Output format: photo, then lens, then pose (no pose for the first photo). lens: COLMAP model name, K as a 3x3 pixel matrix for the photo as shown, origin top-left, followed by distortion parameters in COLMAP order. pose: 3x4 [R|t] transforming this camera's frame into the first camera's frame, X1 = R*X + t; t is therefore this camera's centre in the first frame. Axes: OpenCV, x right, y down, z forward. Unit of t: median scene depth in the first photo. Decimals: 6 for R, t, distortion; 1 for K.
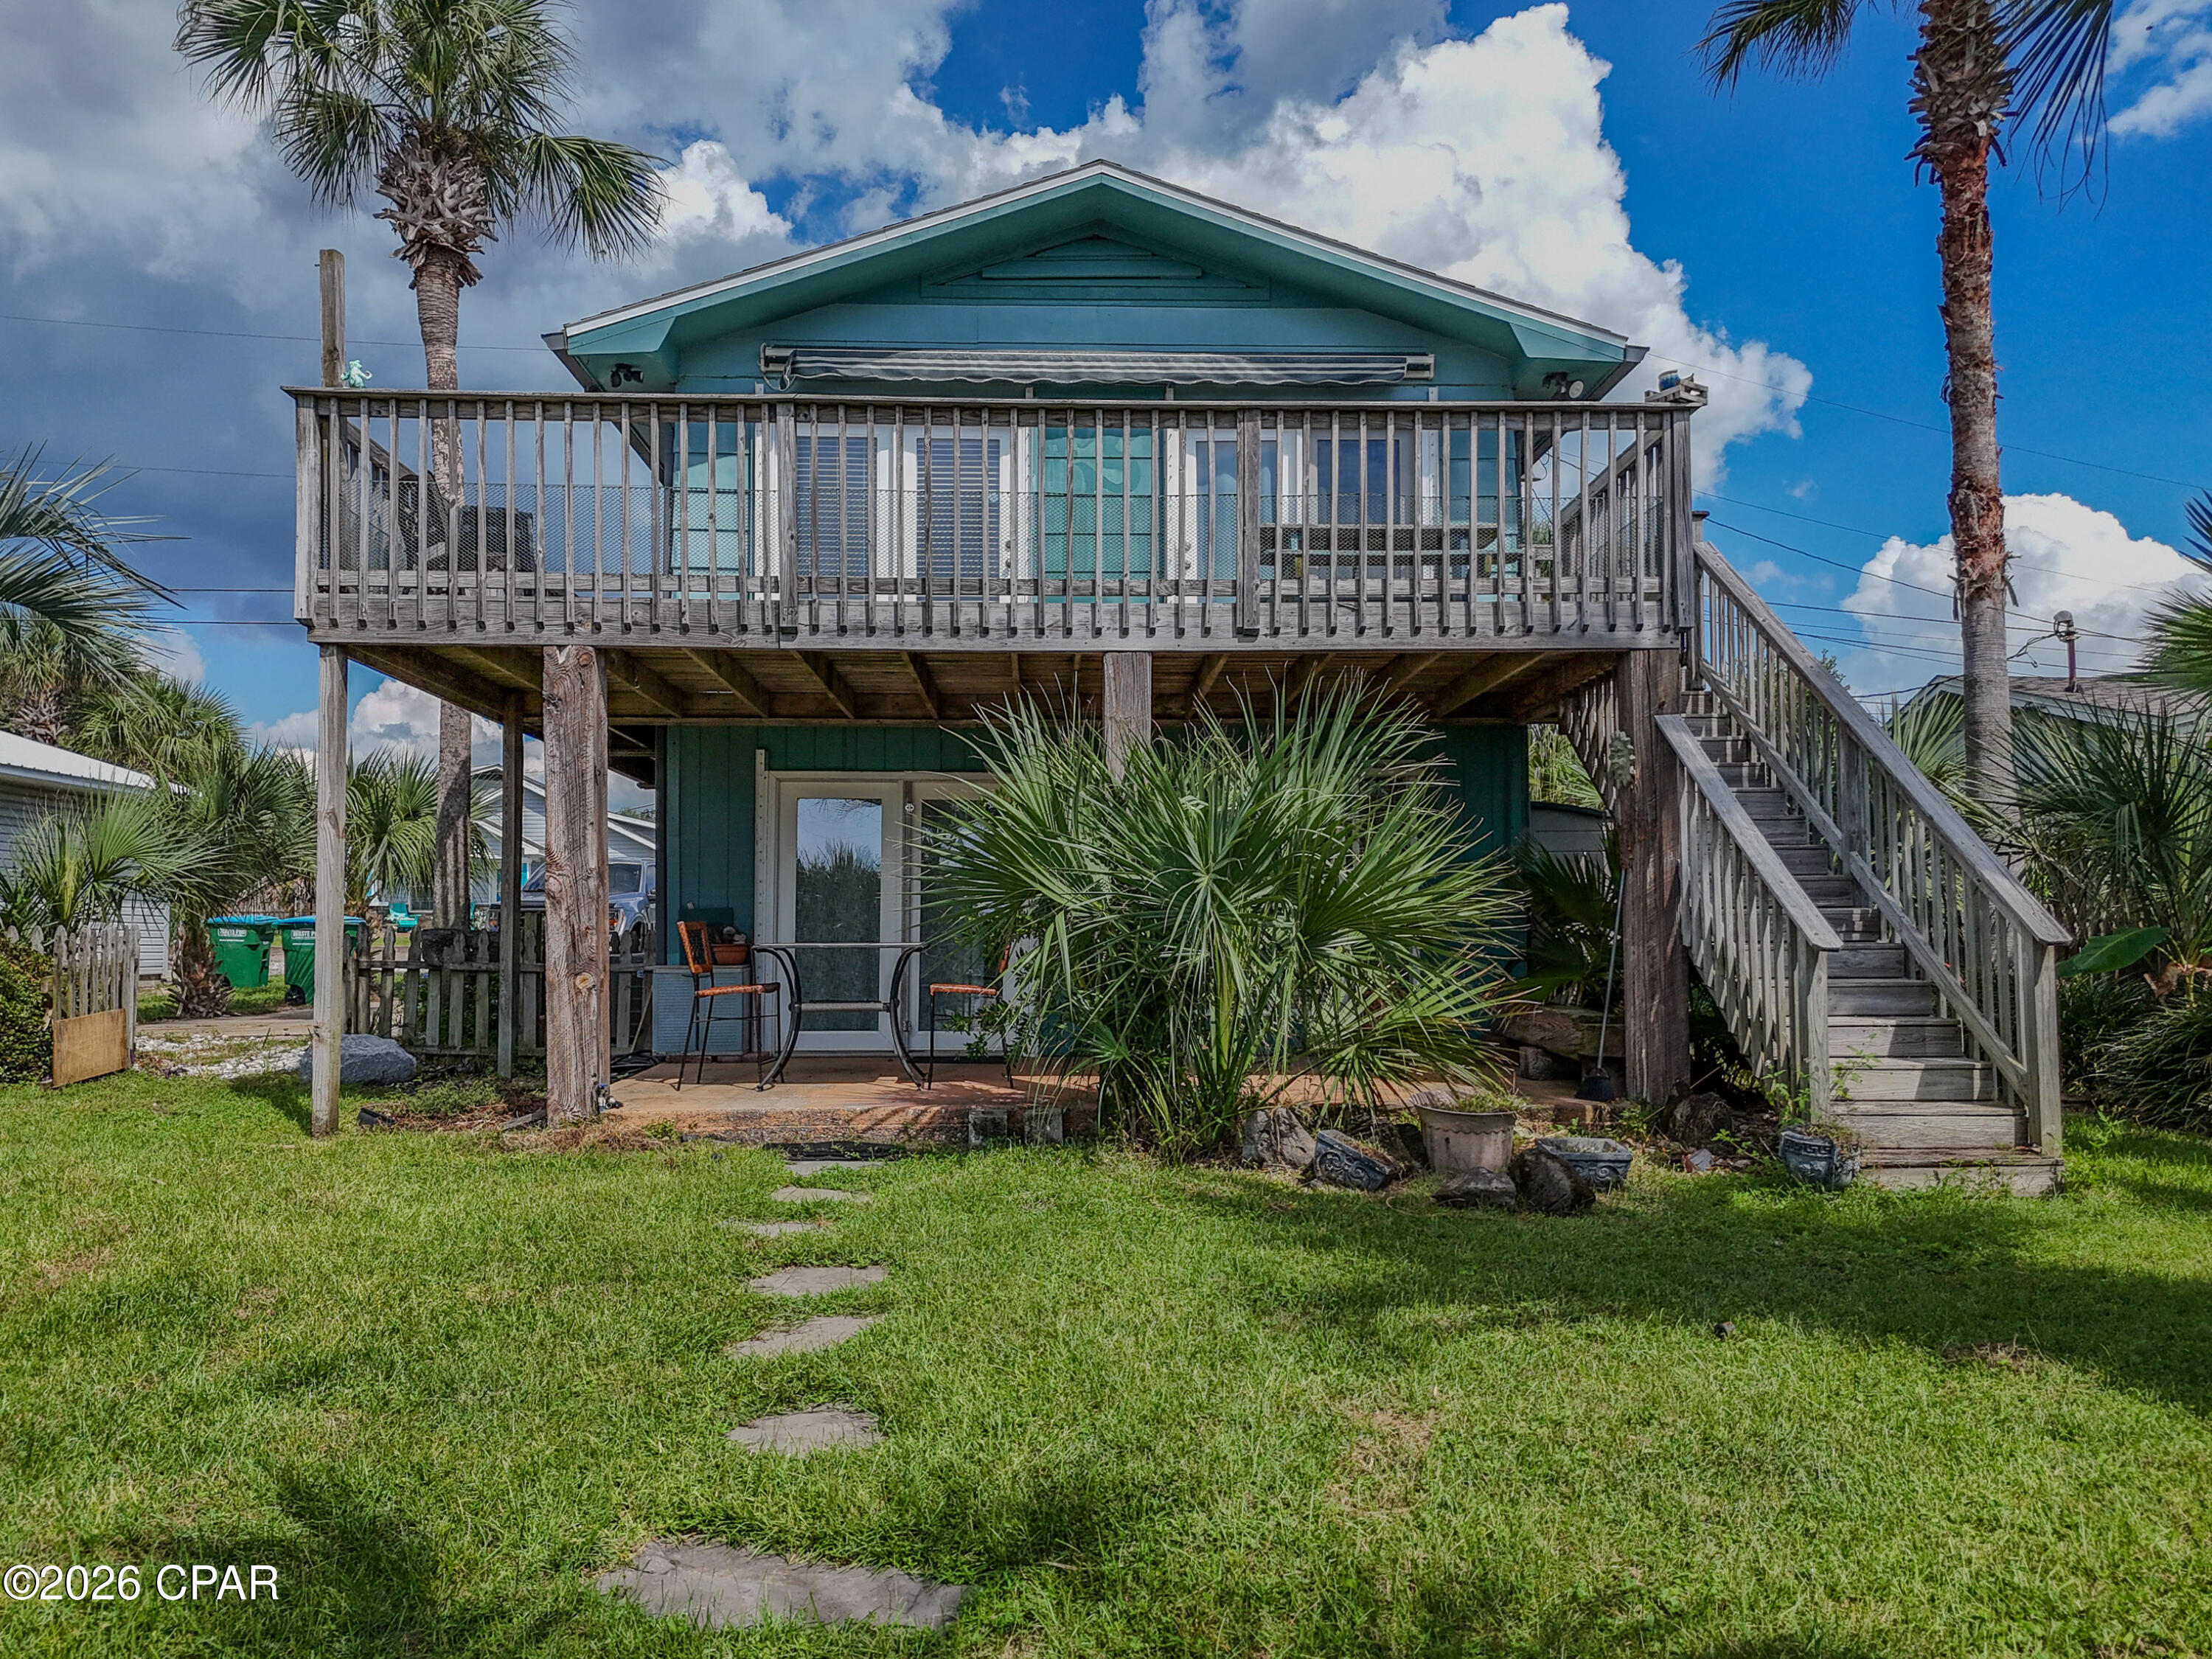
lens RADIAL K [[1617.3, 0, 1109.1], [0, 1617.3, 842.8], [0, 0, 1]] dist [0.058031, -0.046066]
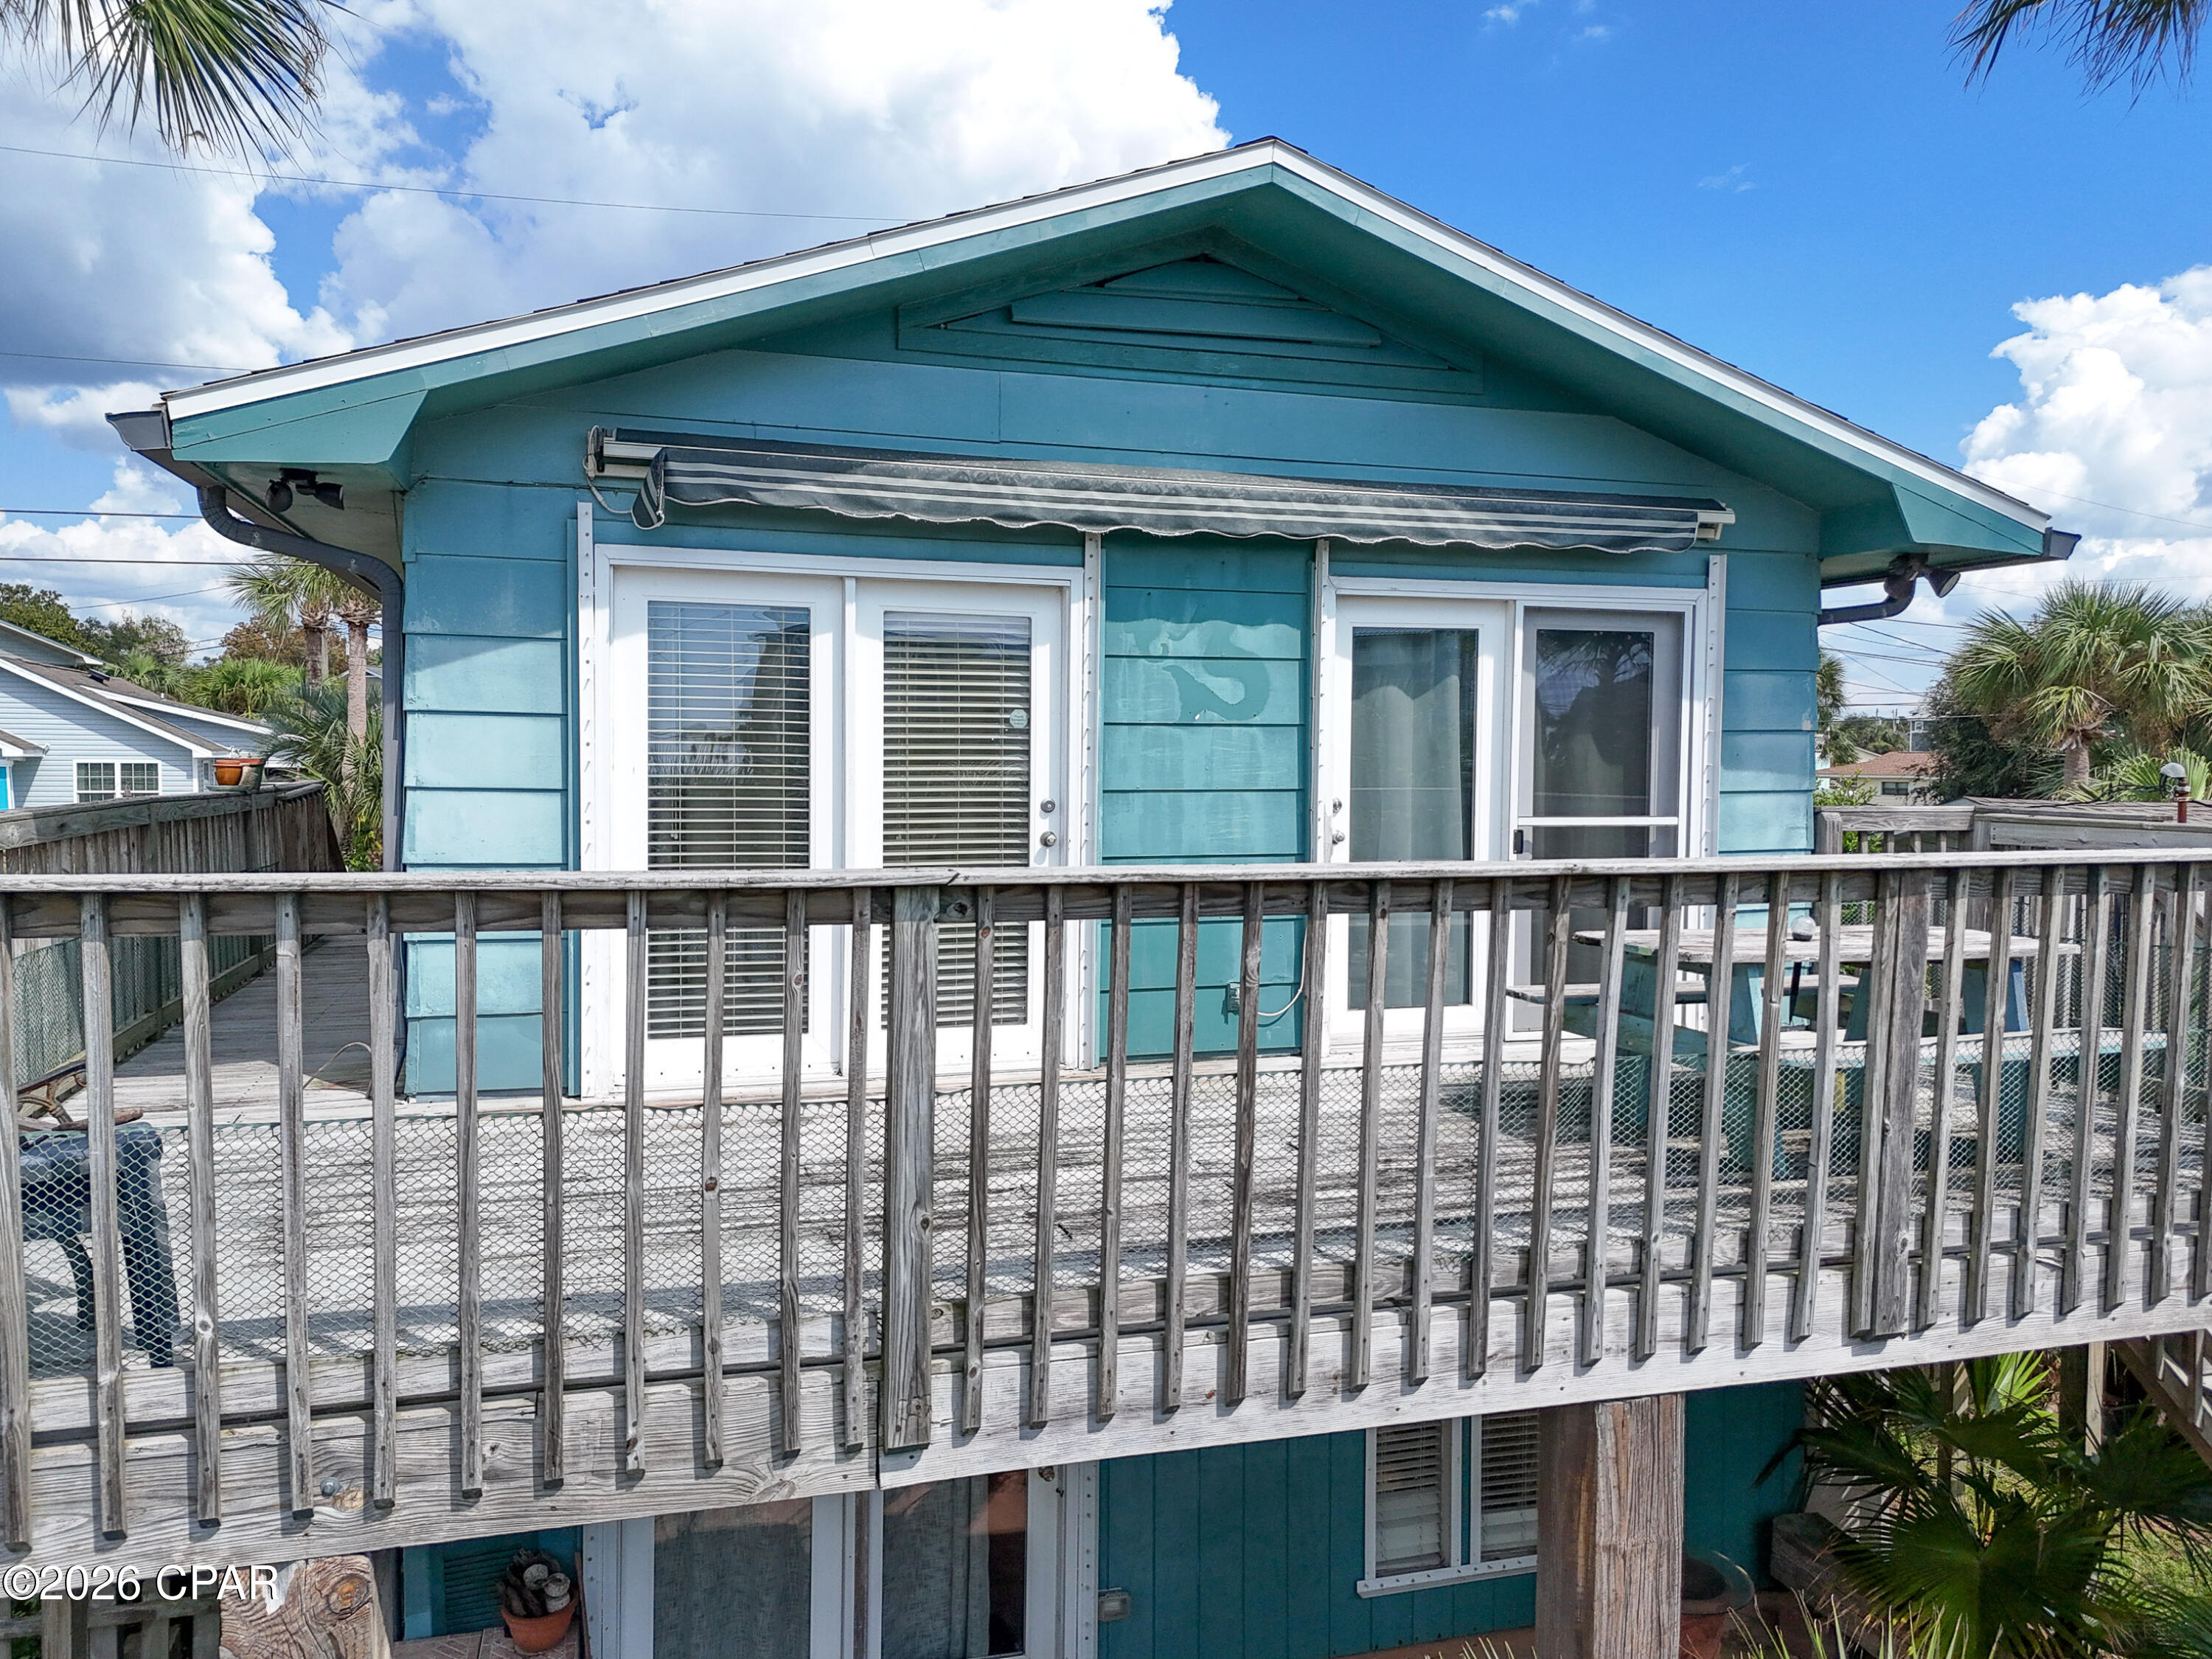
lens RADIAL K [[1617.3, 0, 1109.1], [0, 1617.3, 842.8], [0, 0, 1]] dist [0.058031, -0.046066]
pose [[0.969649, 0.001243, 0.244499, -0.243009], [-0.026417, 0.994666, 0.099713, -0.312016], [-0.243071, -0.103145, 0.964509, 0.615701]]
